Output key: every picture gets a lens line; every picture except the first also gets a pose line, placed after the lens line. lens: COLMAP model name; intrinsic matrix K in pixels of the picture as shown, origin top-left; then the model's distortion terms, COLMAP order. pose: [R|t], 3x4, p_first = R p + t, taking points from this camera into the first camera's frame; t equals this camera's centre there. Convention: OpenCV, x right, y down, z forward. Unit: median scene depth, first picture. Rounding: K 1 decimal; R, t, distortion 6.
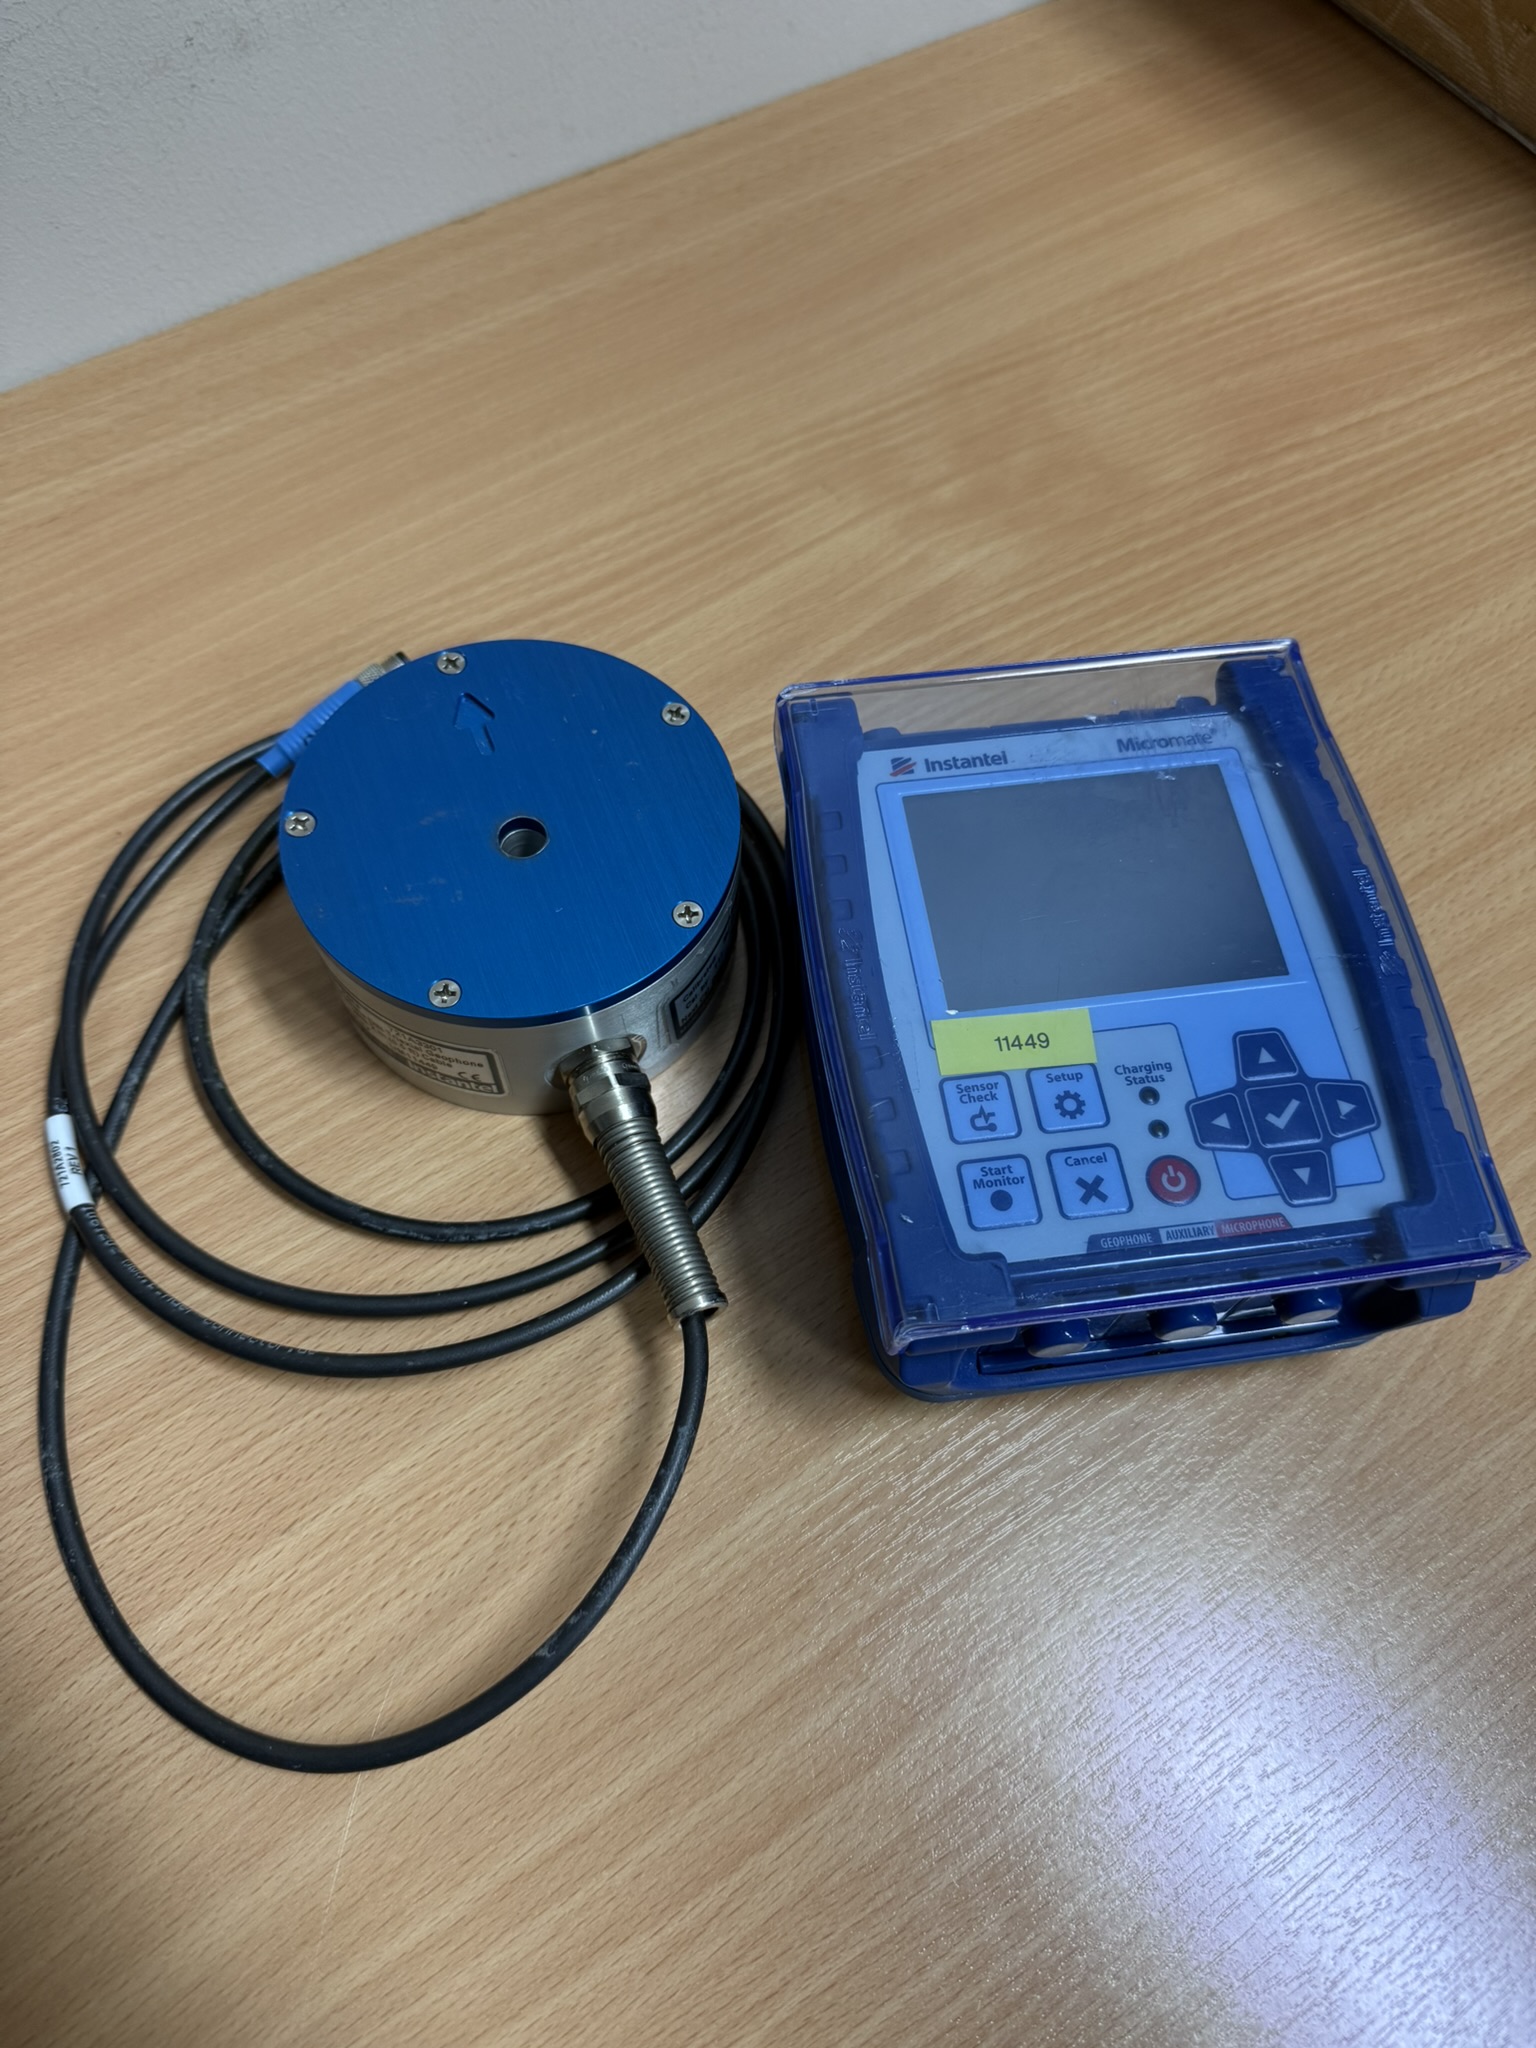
lens RADIAL K [[1477.5, 0, 770.0], [0, 1477.5, 1032.0], [0, 0, 1]] dist [0.095251, -0.225855]
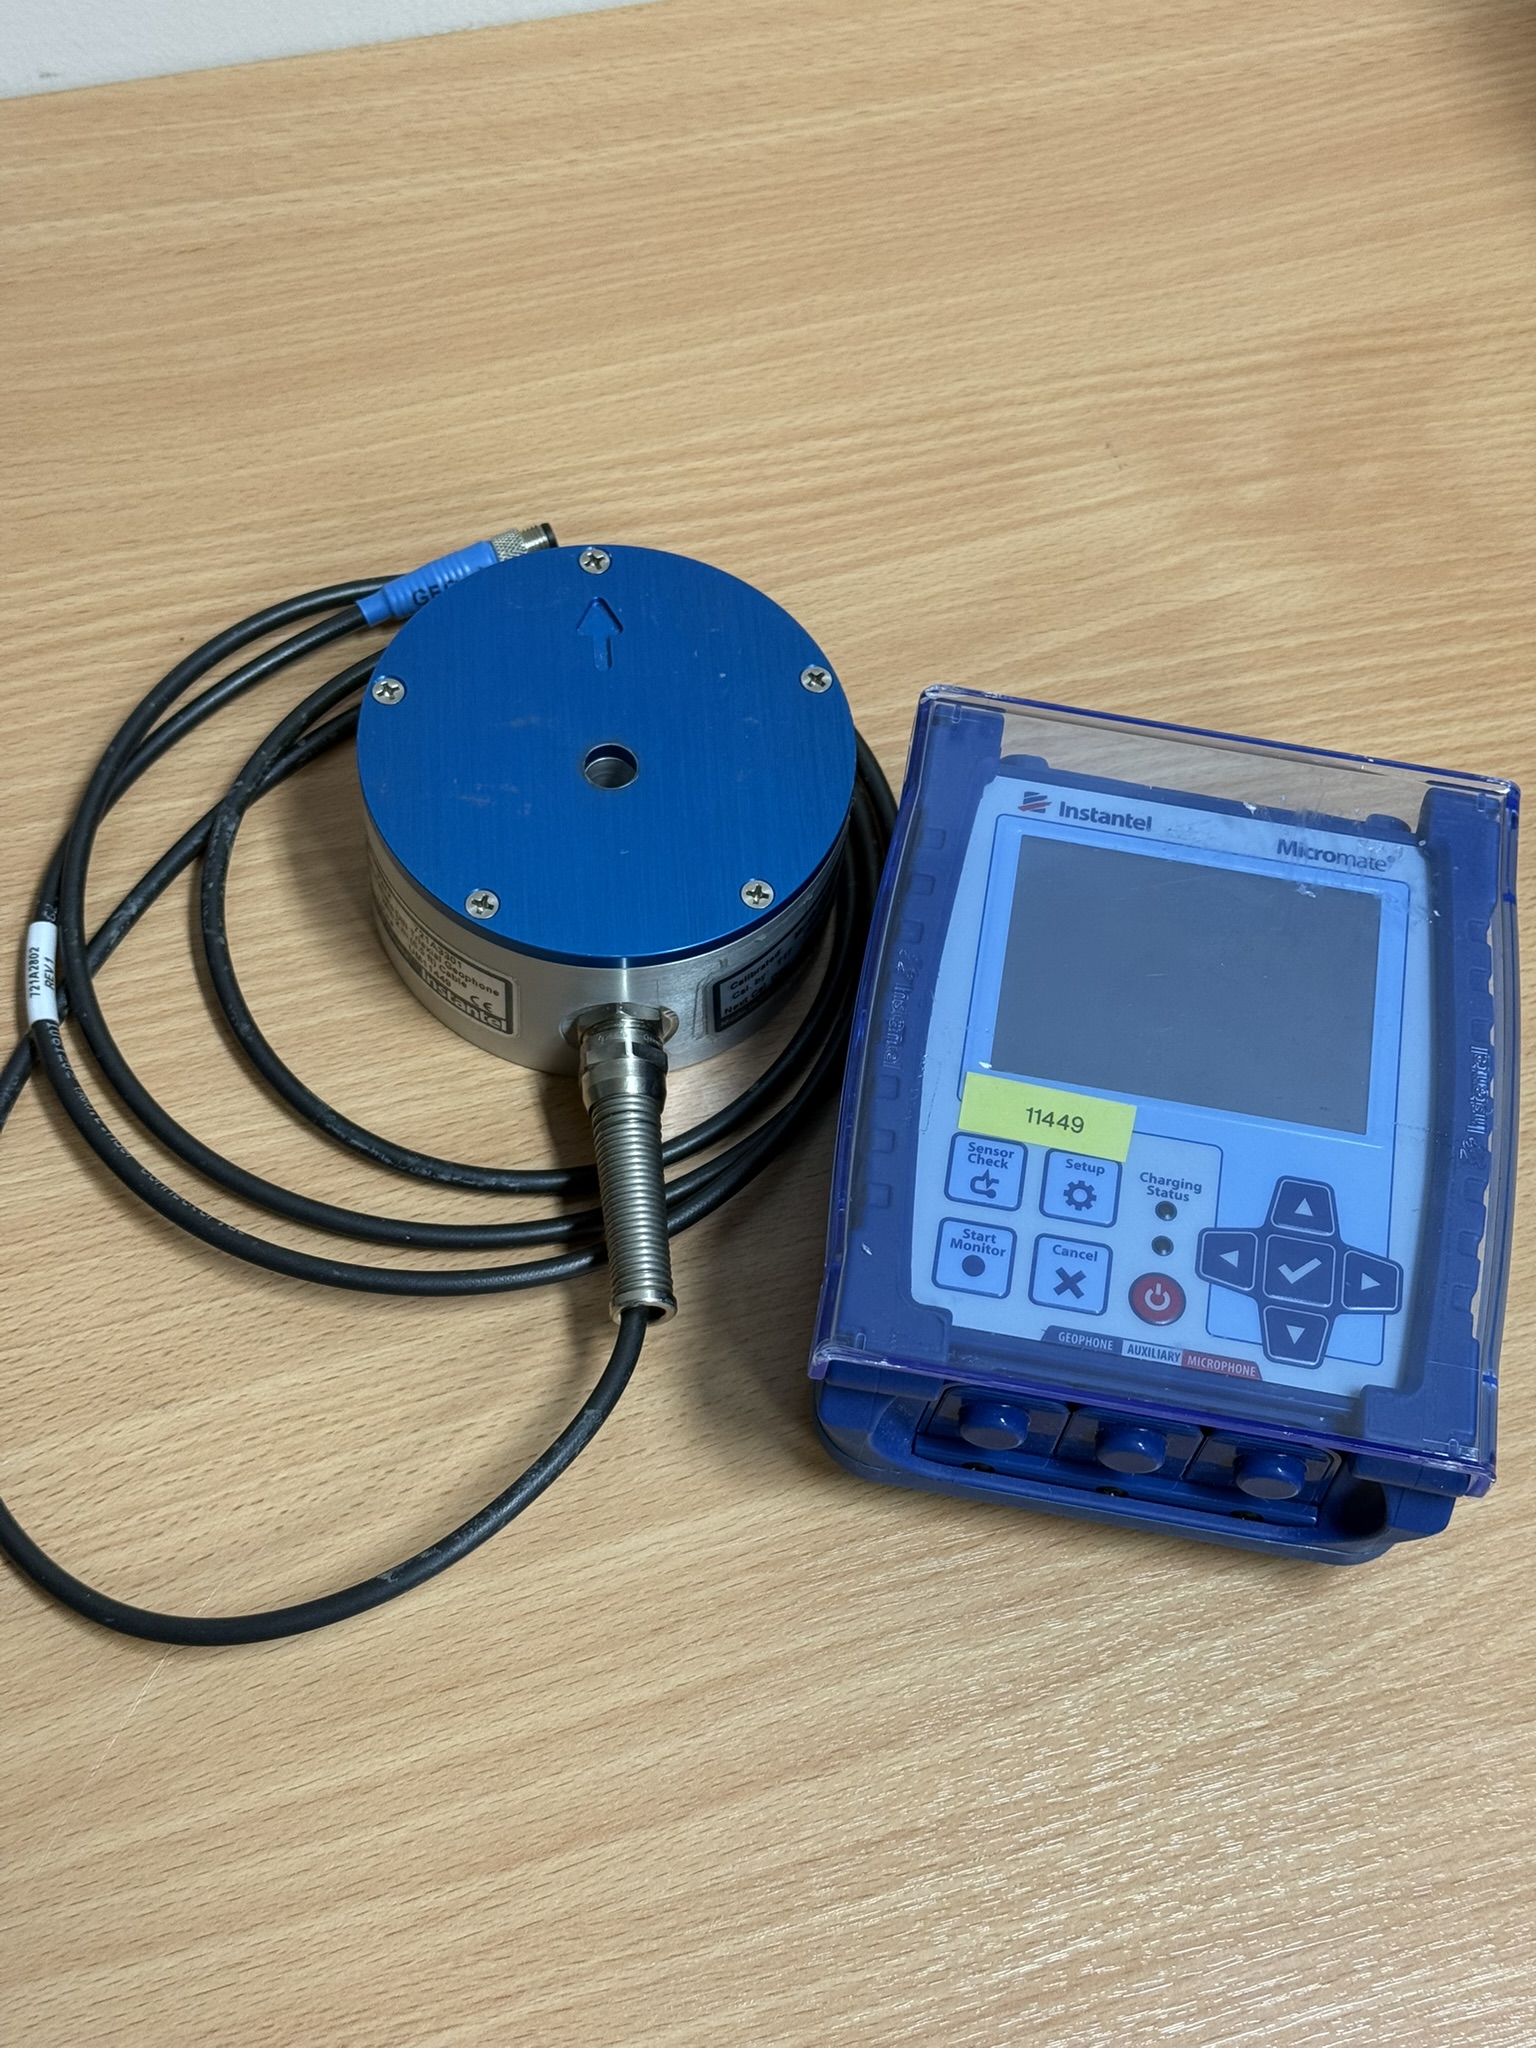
lens RADIAL K [[2830.6, 0, 772.8], [0, 2830.6, 1063.3], [0, 0, 1]] dist [0.136153, 0.040638]
pose [[0.954811, 0.275375, -0.111823, 0.142064], [-0.280611, 0.959225, -0.033836, 0.061283], [0.097946, 0.063686, 0.993152, -0.583539]]
